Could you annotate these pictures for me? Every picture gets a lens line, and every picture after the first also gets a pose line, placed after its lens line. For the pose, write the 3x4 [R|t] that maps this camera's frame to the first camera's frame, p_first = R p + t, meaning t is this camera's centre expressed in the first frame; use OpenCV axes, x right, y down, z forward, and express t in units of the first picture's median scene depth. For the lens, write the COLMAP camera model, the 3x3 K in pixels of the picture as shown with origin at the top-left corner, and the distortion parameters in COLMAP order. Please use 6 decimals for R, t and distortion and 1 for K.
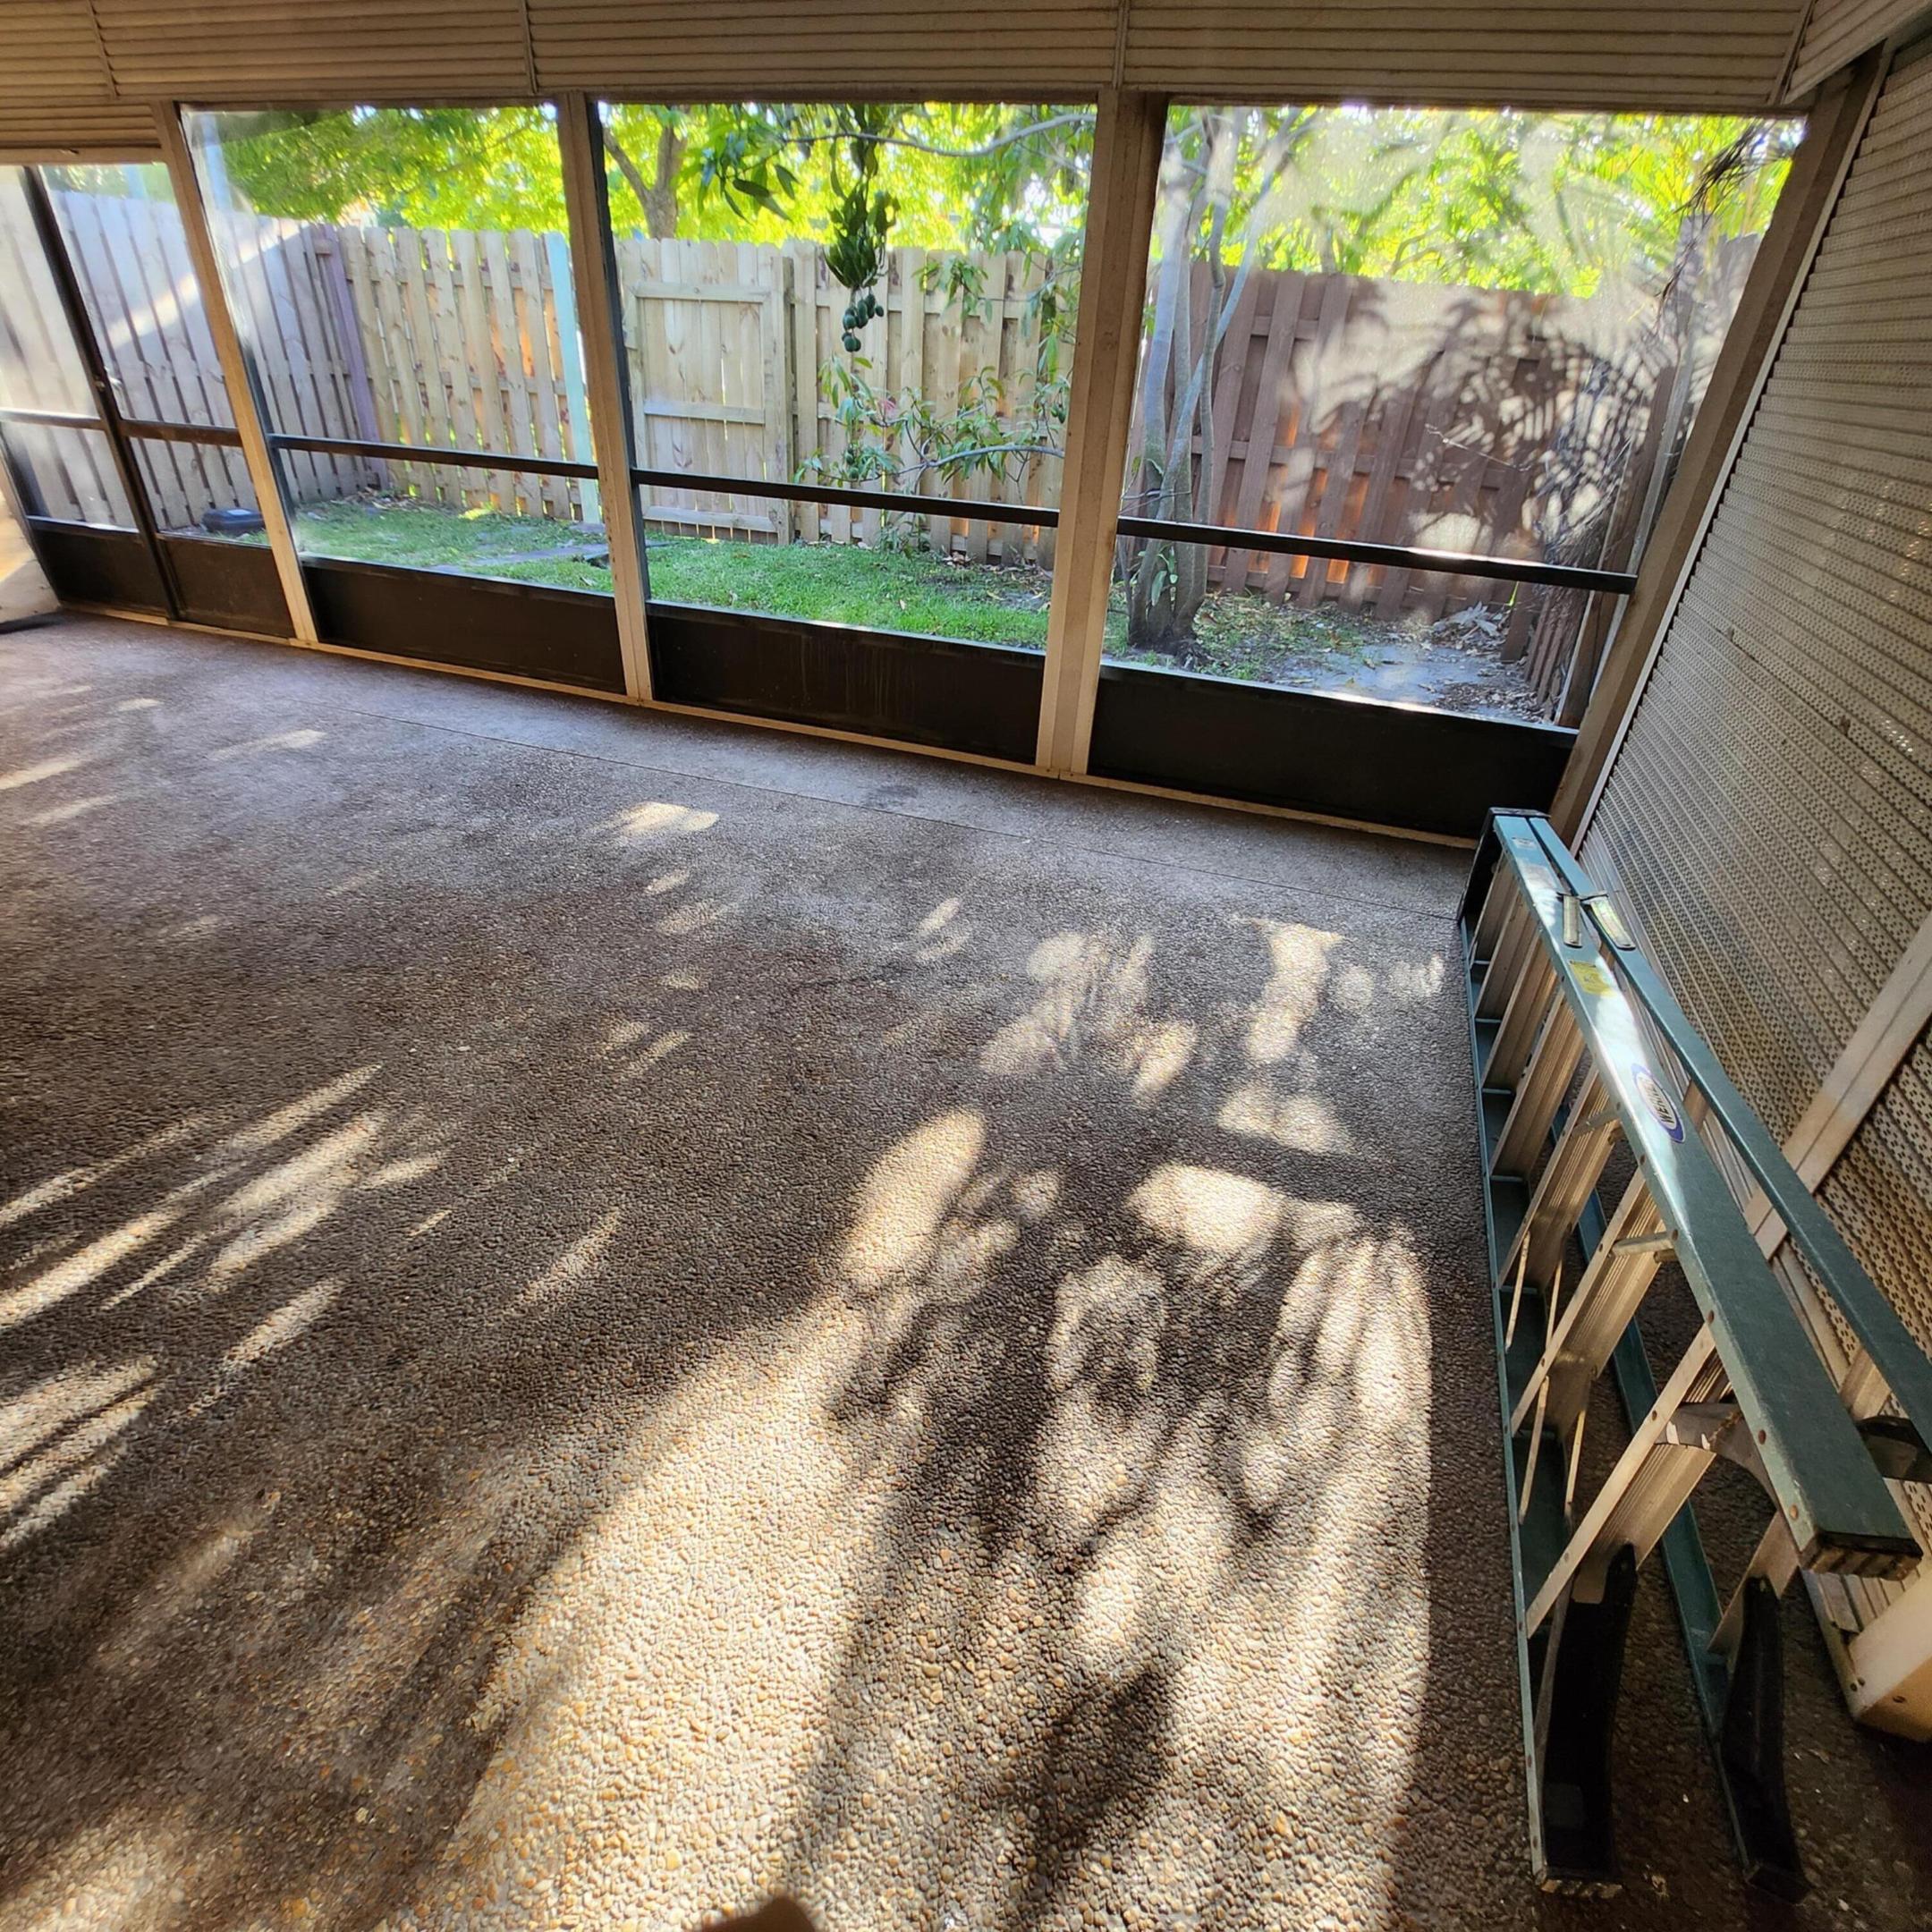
lens RADIAL K [[1003.8, 0, 934.1], [0, 1003.8, 969.8], [0, 0, 1]] dist [-0.015538, -0.002290]
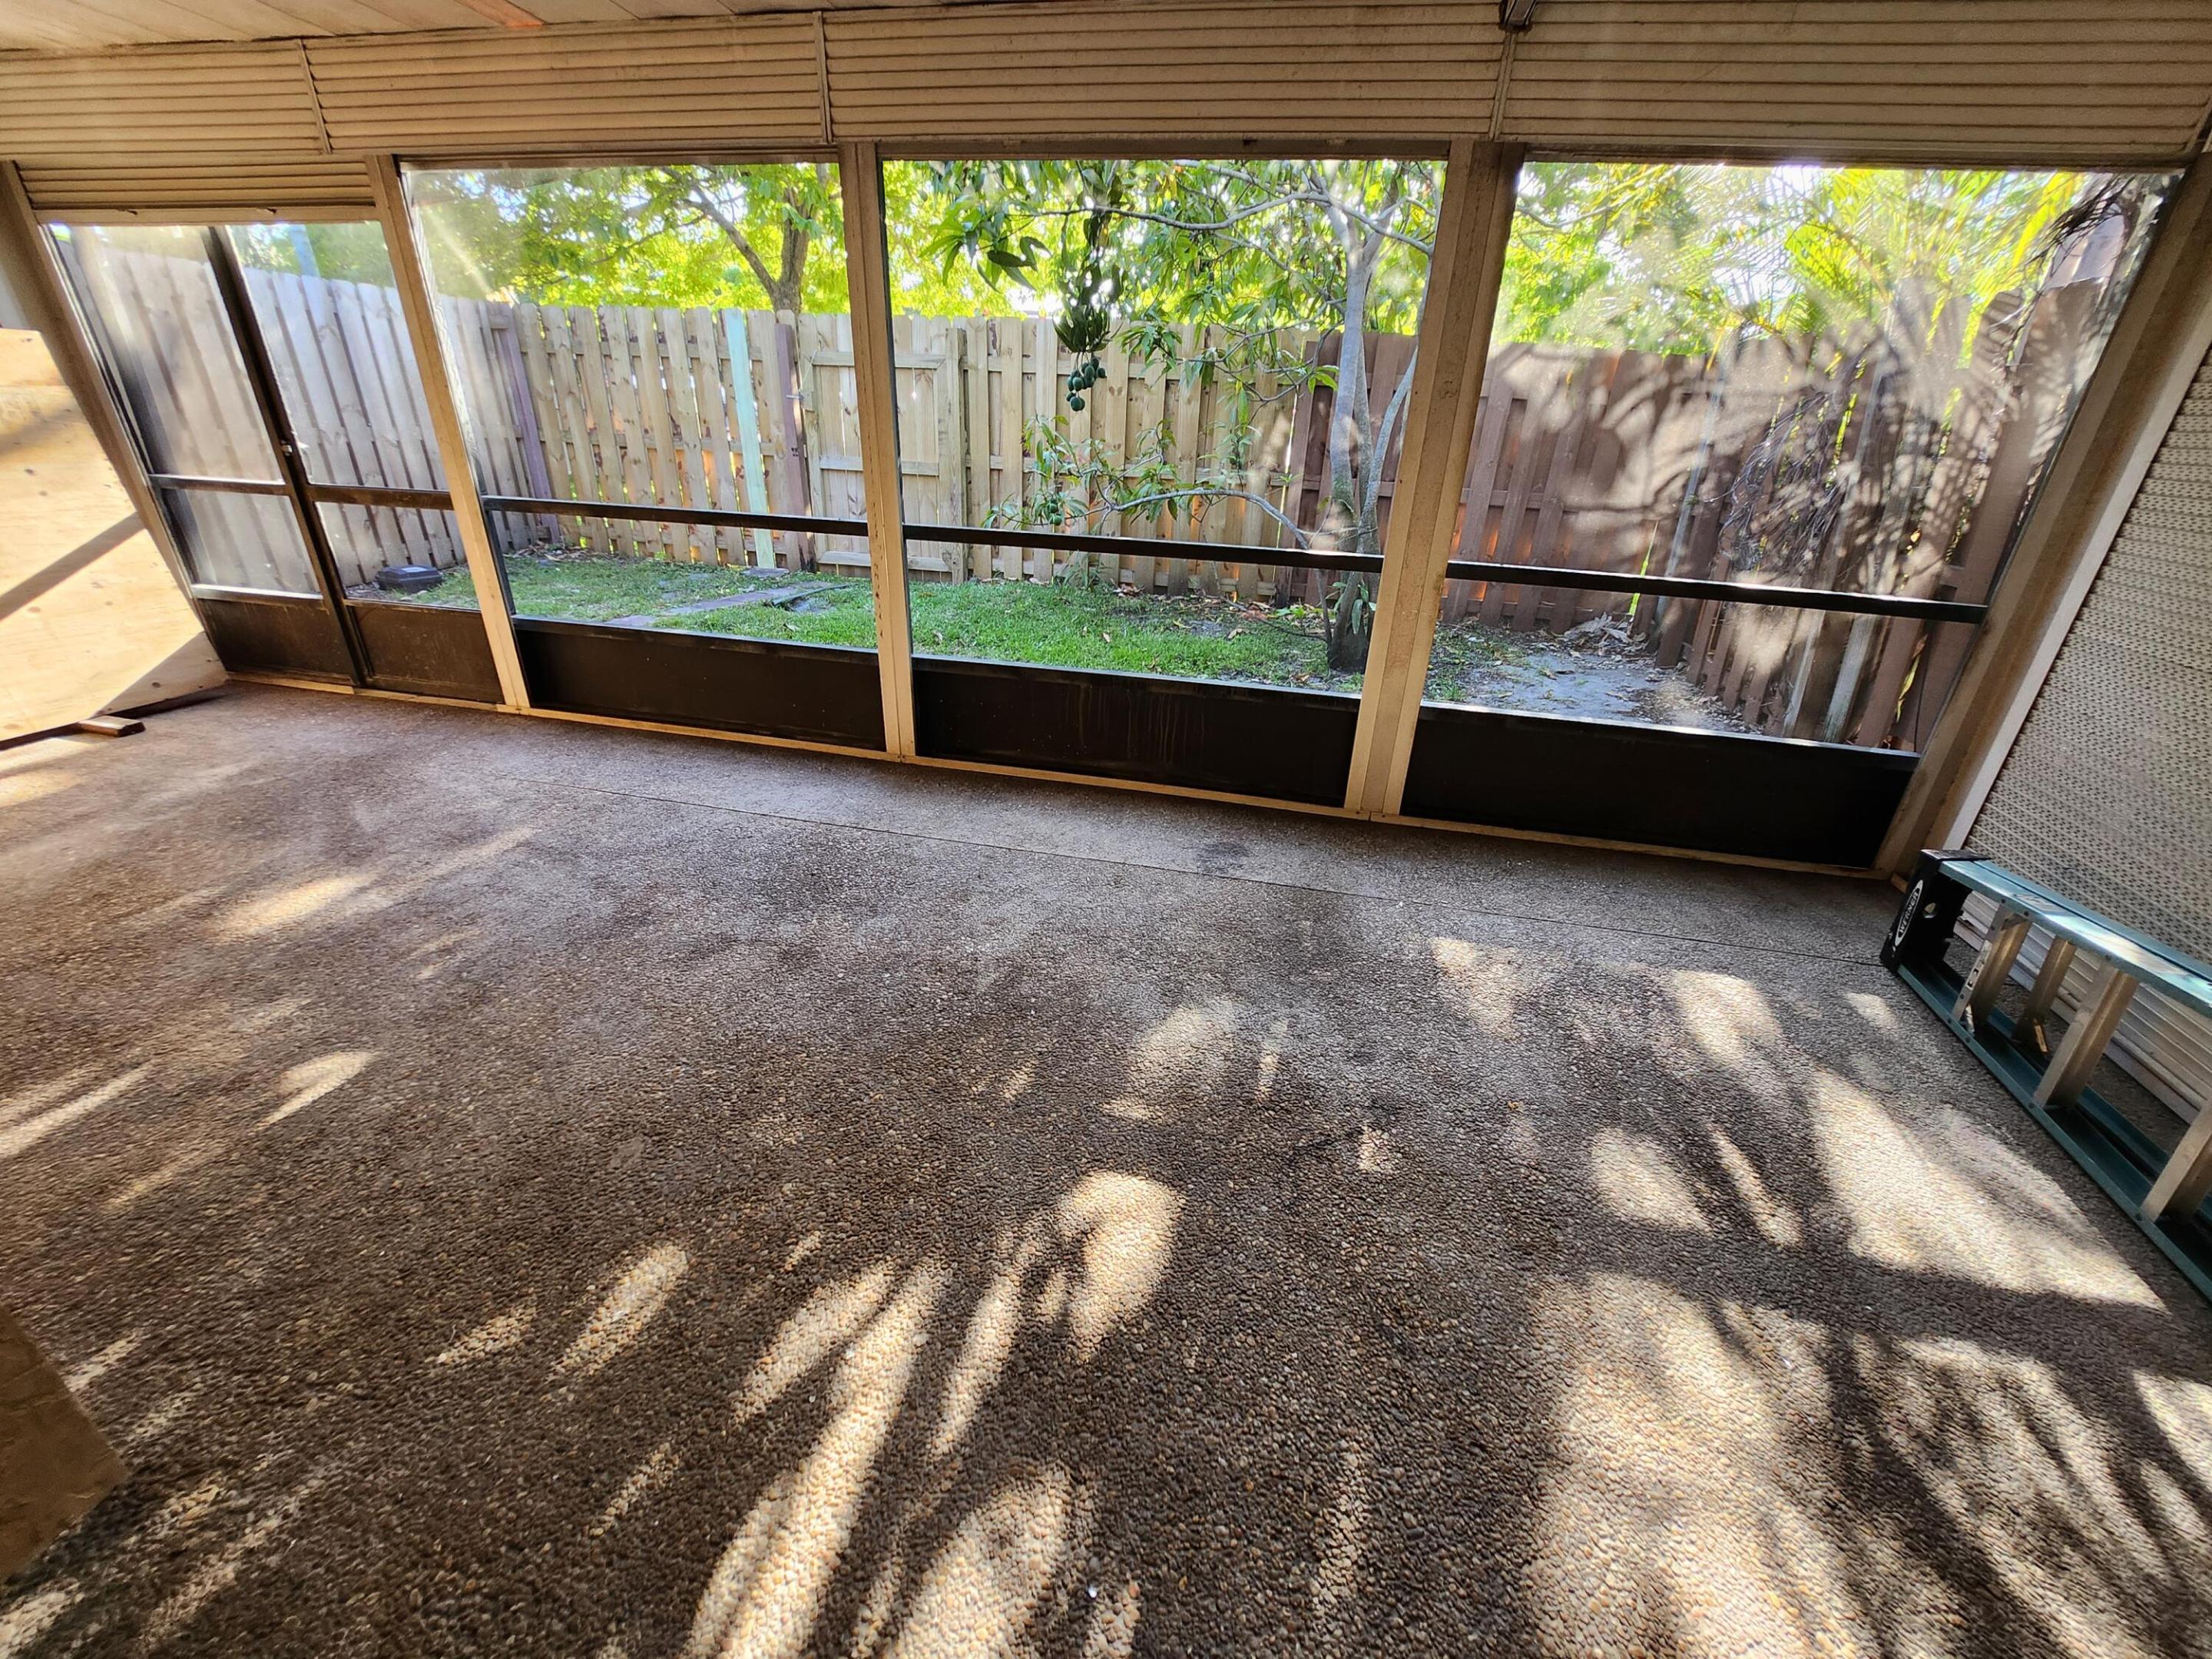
lens RADIAL K [[887.7, 0, 1120.5], [0, 887.7, 830.1], [0, 0, 1]] dist [-0.017350, -0.000102]
pose [[0.992958, -0.061871, 0.101029, -0.173935], [0.072928, 0.991285, -0.109703, -0.091592], [-0.093361, 0.116298, 0.988817, 0.157114]]
